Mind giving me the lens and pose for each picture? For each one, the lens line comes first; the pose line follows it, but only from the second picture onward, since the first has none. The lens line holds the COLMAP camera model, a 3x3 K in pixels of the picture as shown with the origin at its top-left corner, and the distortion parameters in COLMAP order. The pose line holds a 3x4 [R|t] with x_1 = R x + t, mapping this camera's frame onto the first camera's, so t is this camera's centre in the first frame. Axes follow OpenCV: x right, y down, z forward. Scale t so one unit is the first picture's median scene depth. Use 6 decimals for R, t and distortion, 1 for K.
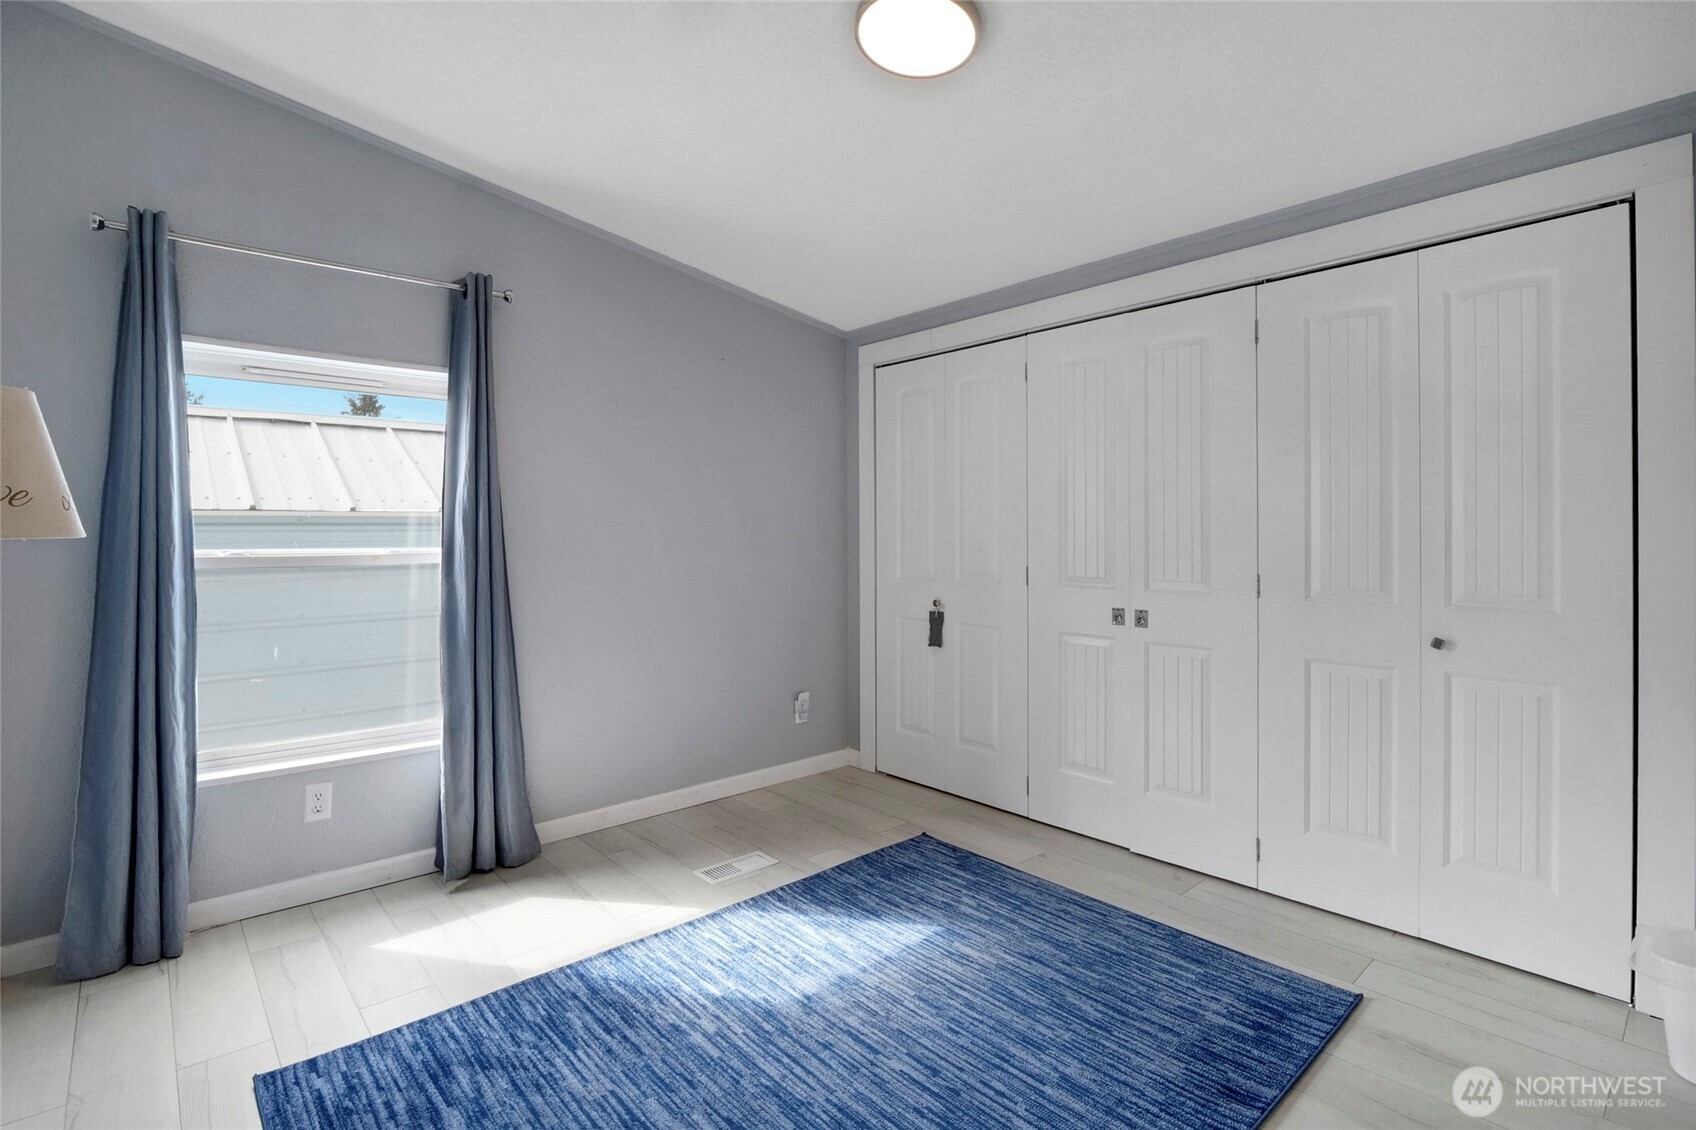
lens RADIAL K [[818.4, 0, 833.9], [0, 818.4, 536.2], [0, 0, 1]] dist [-0.013310, -0.000778]
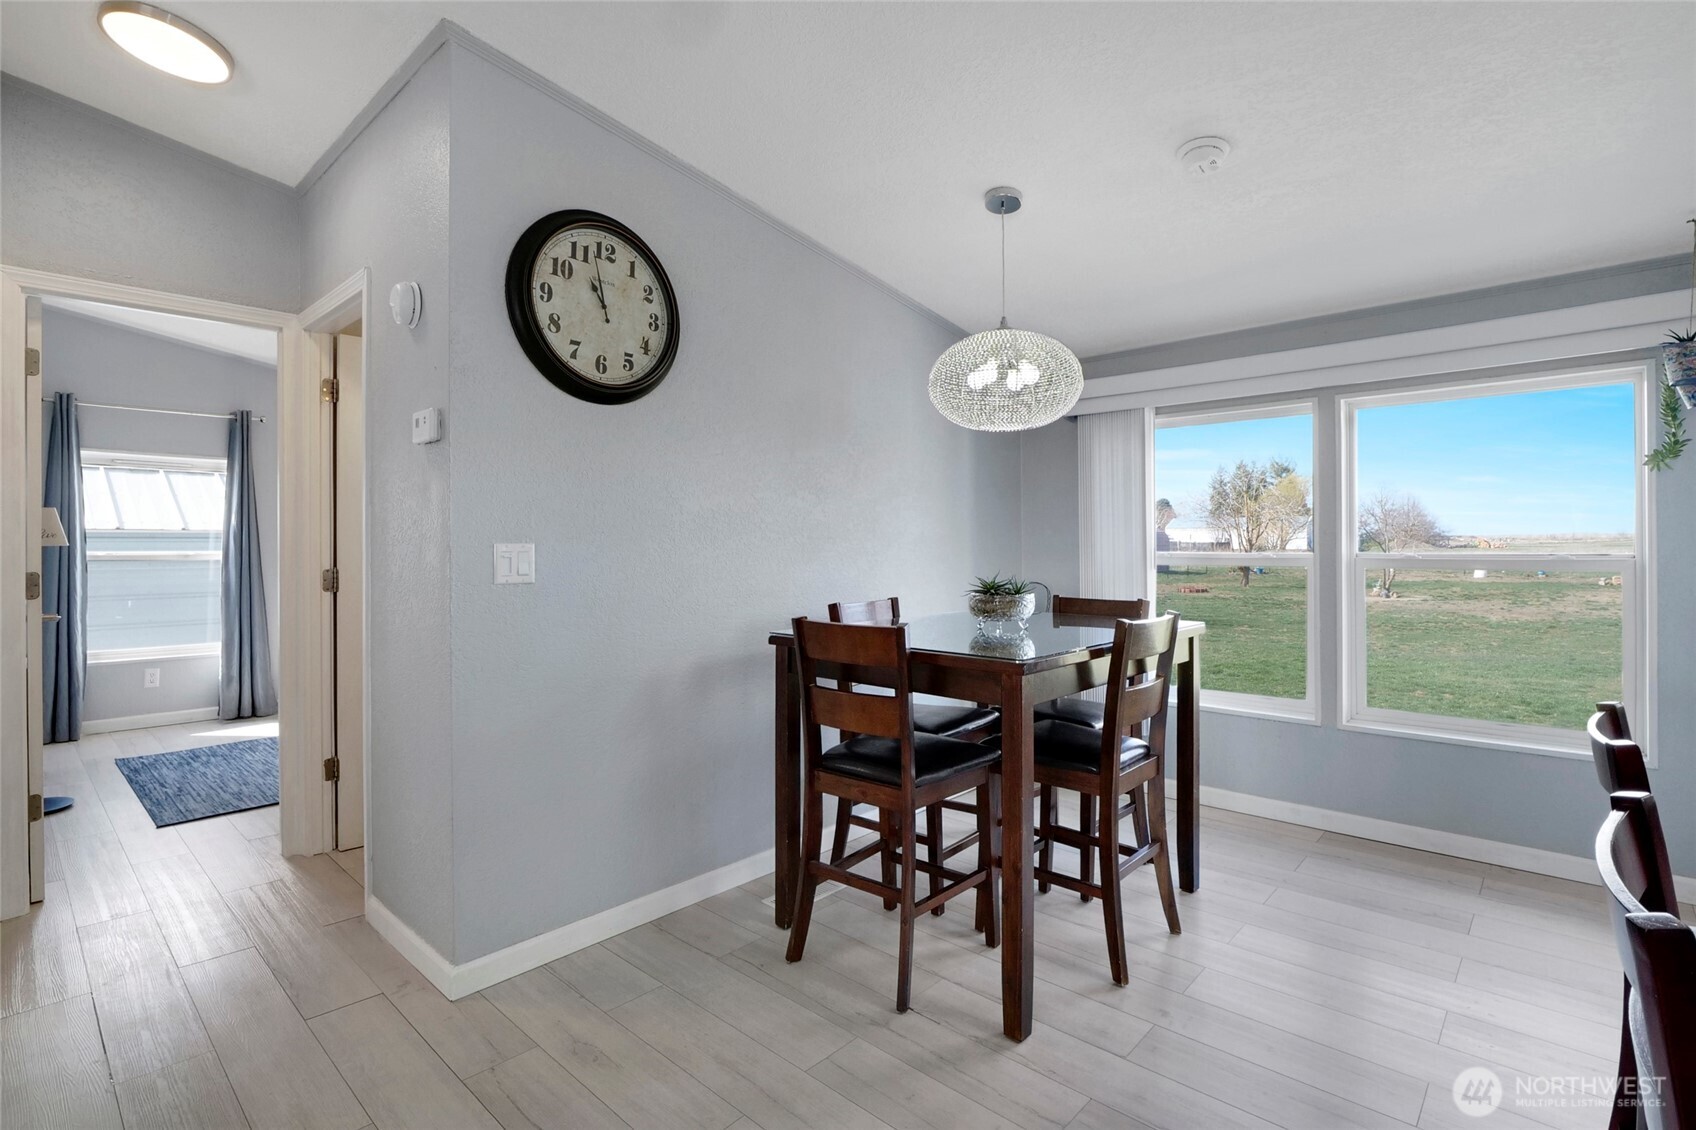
lens RADIAL K [[818.4, 0, 841.0], [0, 818.4, 552.1], [0, 0, 1]] dist [-0.013310, -0.000778]
pose [[0.994364, 0.006211, 0.105841, 0.778935], [-0.006600, 0.999973, 0.003319, -0.000450], [-0.105818, -0.003998, 0.994378, -1.077011]]
